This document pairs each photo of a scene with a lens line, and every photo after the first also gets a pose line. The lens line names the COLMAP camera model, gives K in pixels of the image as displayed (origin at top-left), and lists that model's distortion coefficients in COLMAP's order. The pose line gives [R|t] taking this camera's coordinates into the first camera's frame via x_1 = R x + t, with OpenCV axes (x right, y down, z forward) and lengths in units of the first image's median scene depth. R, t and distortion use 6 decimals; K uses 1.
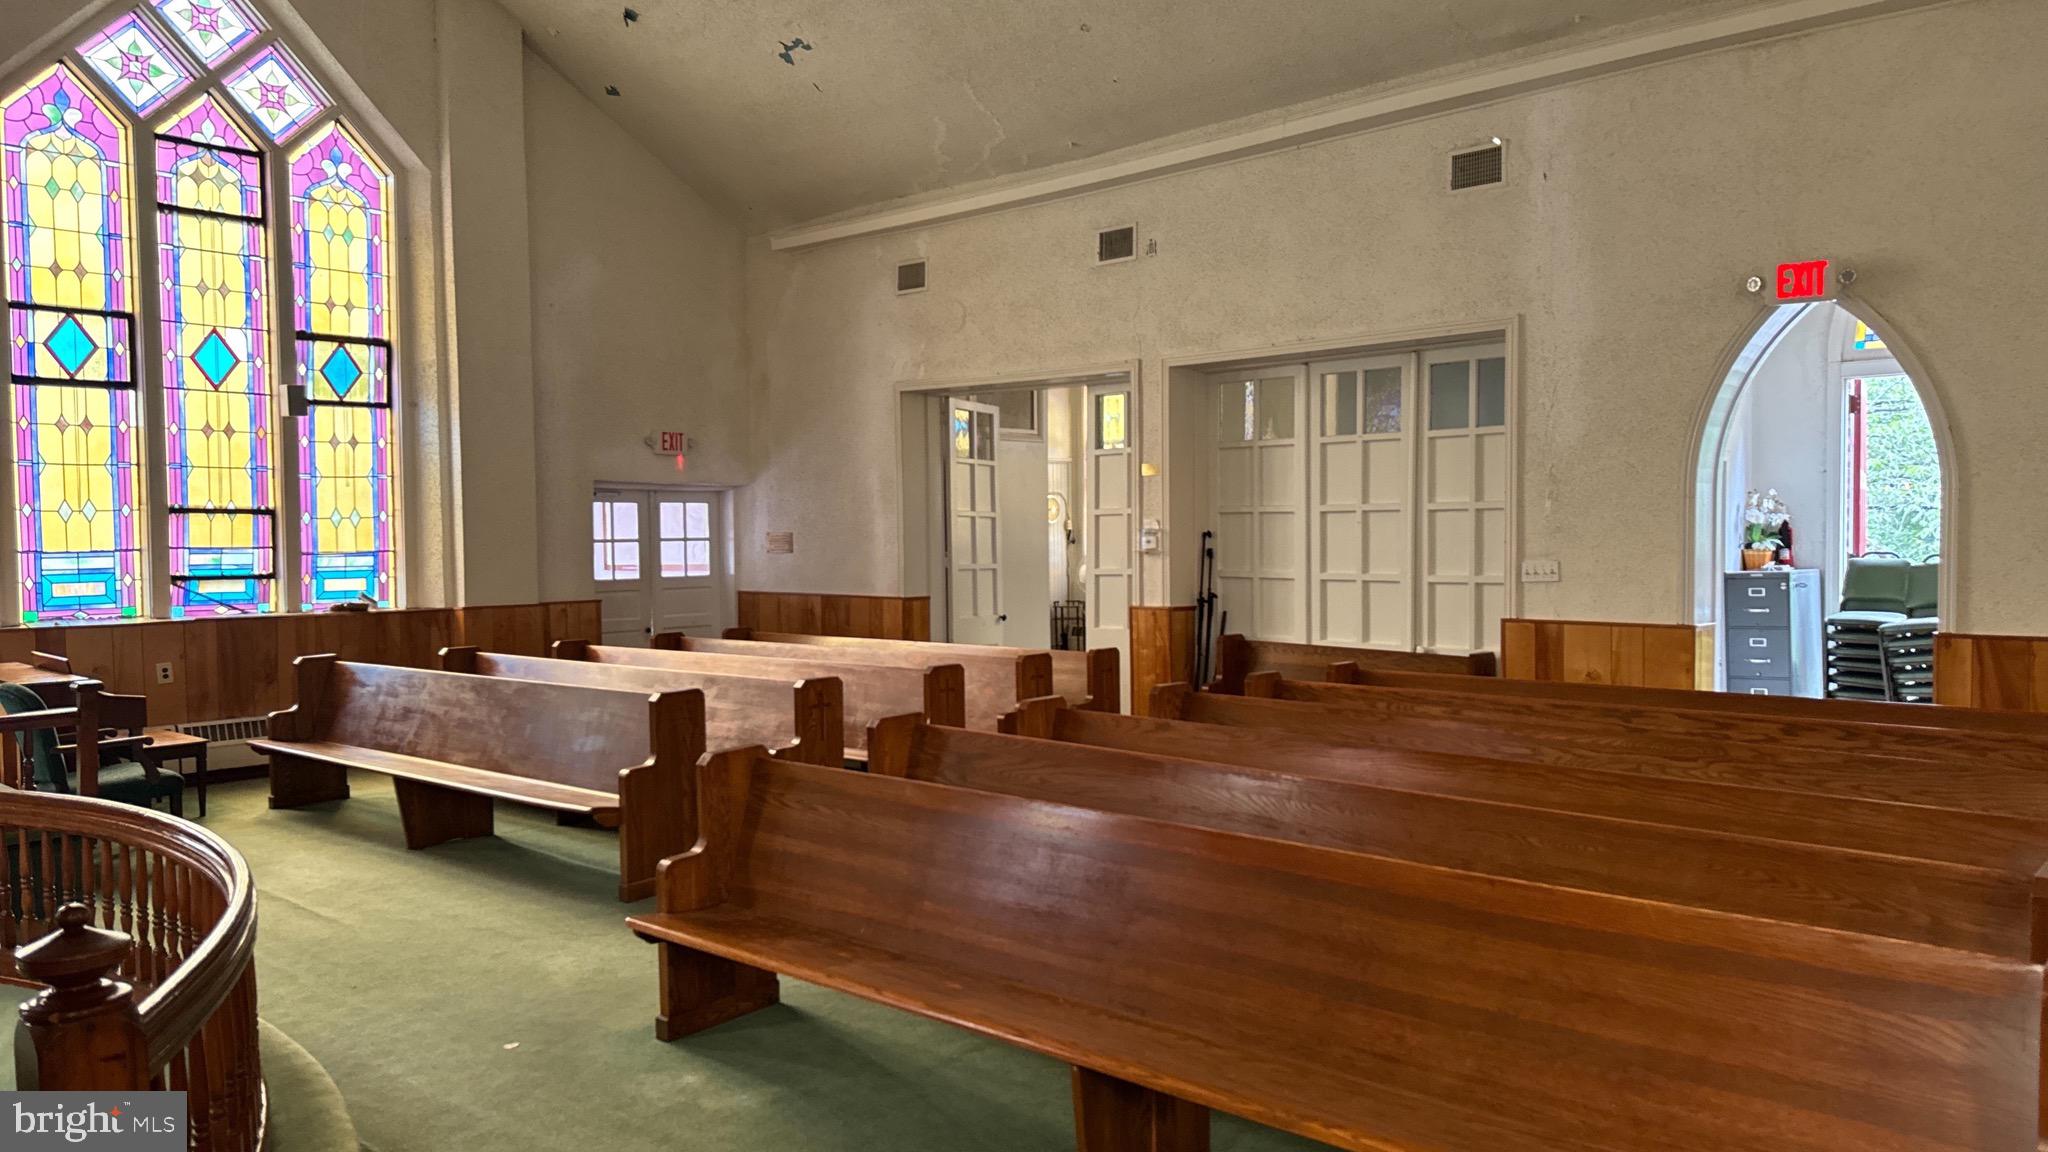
lens RADIAL K [[1419.8, 0, 1022.6], [0, 1419.8, 588.8], [0, 0, 1]] dist [0.131104, -0.157958]
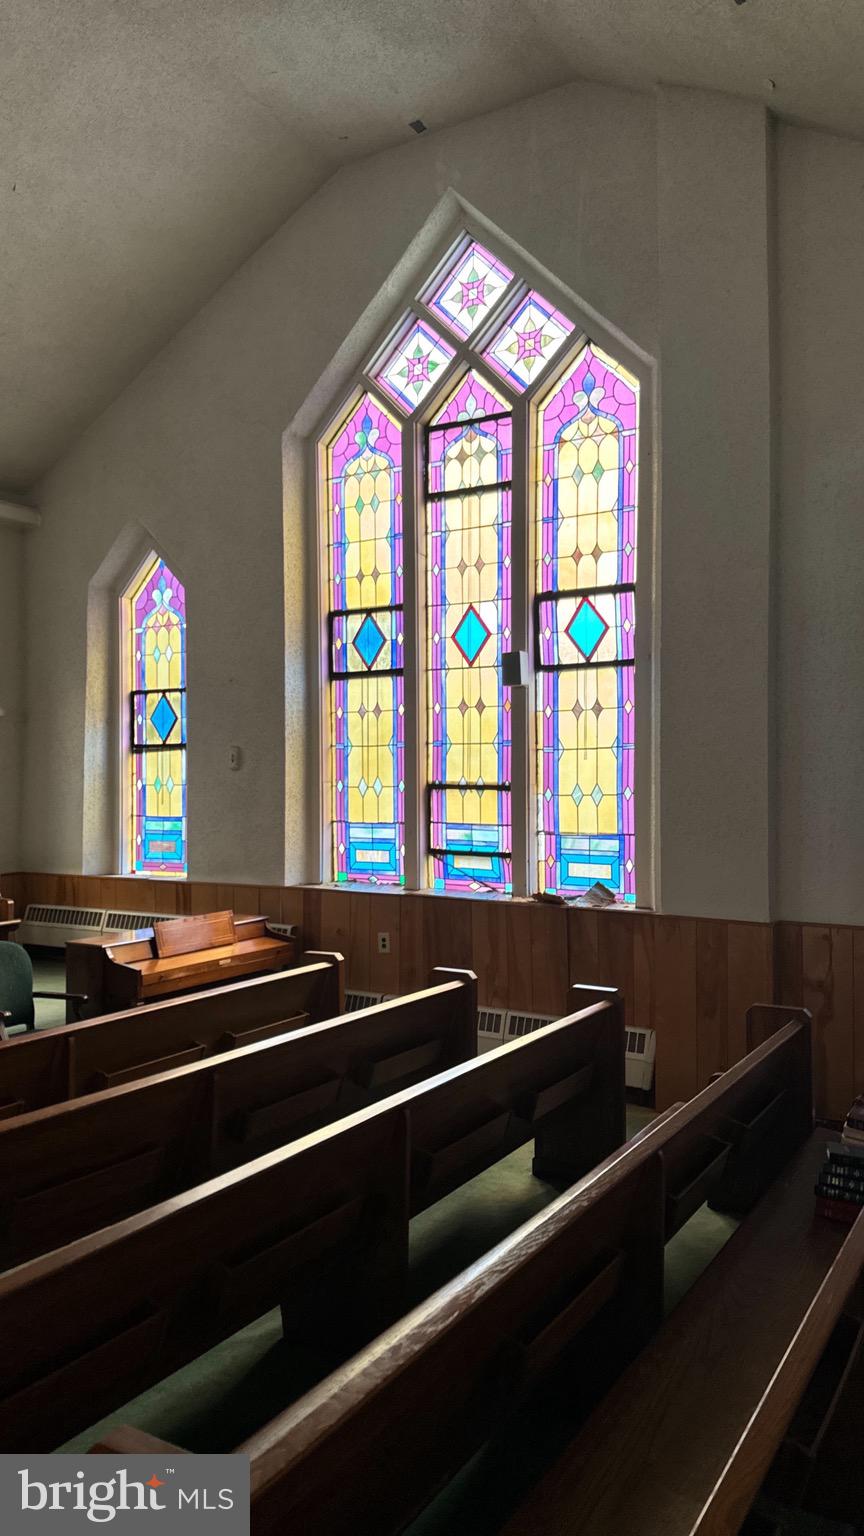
lens RADIAL K [[1064.8, 0, 427.9], [0, 1064.8, 771.0], [0, 0, 1]] dist [0.131104, -0.157958]
pose [[0.173679, 0.007980, -0.984770, 0.163842], [-0.039334, 0.999225, 0.001160, -0.064526], [0.984016, 0.038533, 0.173859, 0.847852]]
